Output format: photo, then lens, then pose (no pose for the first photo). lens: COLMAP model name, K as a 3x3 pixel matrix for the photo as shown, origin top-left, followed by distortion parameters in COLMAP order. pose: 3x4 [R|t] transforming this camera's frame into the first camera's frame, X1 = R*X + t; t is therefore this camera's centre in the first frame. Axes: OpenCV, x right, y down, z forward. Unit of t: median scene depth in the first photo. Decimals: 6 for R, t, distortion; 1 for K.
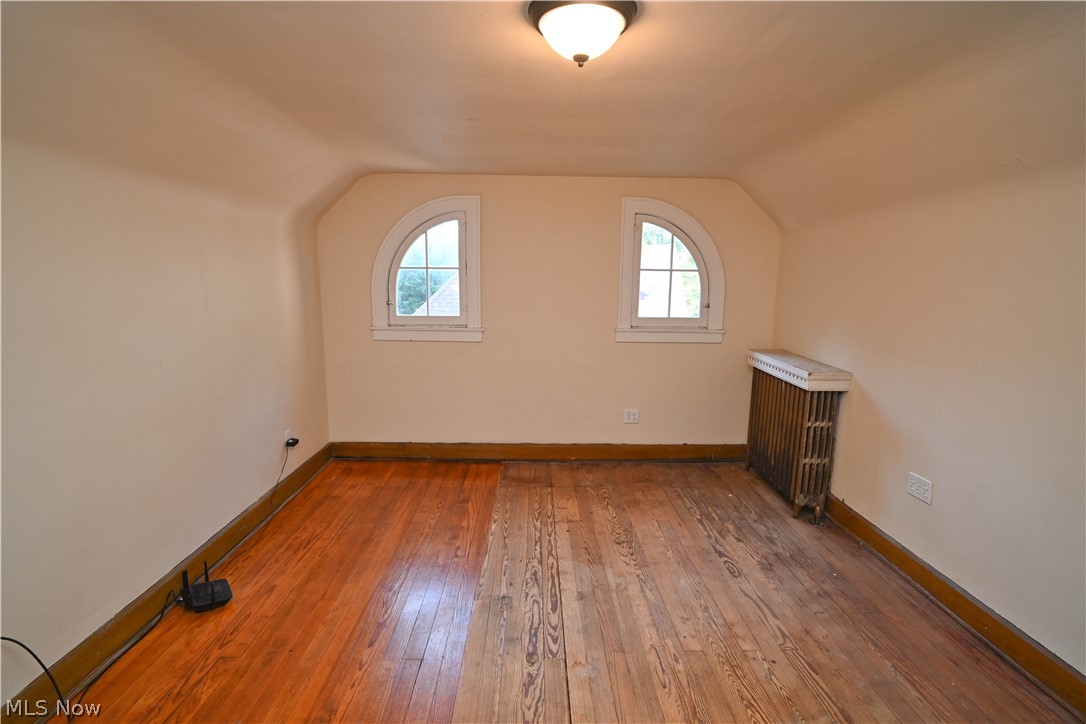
lens RADIAL K [[506.6, 0, 542.1], [0, 506.6, 363.0], [0, 0, 1]] dist [-0.008316, -0.001236]
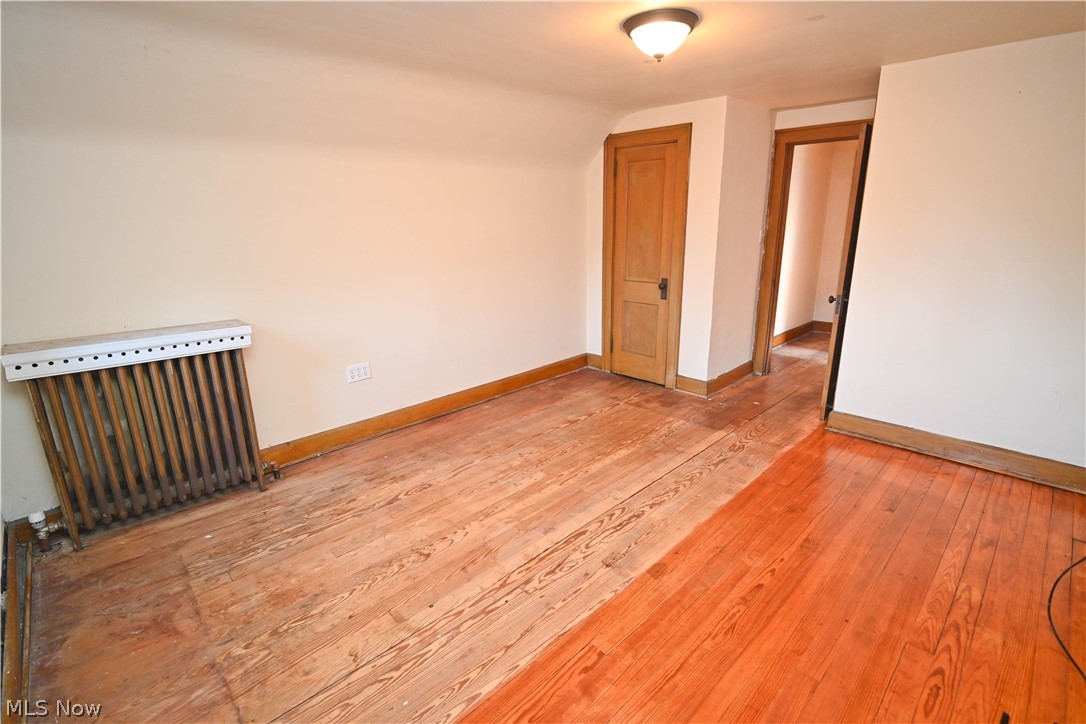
lens RADIAL K [[506.6, 0, 543.5], [0, 506.6, 361.5], [0, 0, 1]] dist [-0.008316, -0.001236]
pose [[-0.674328, -0.196751, 0.711738, -0.511813], [0.131121, 0.916630, 0.377620, -0.212514], [-0.726697, 0.347964, -0.592311, 1.328220]]
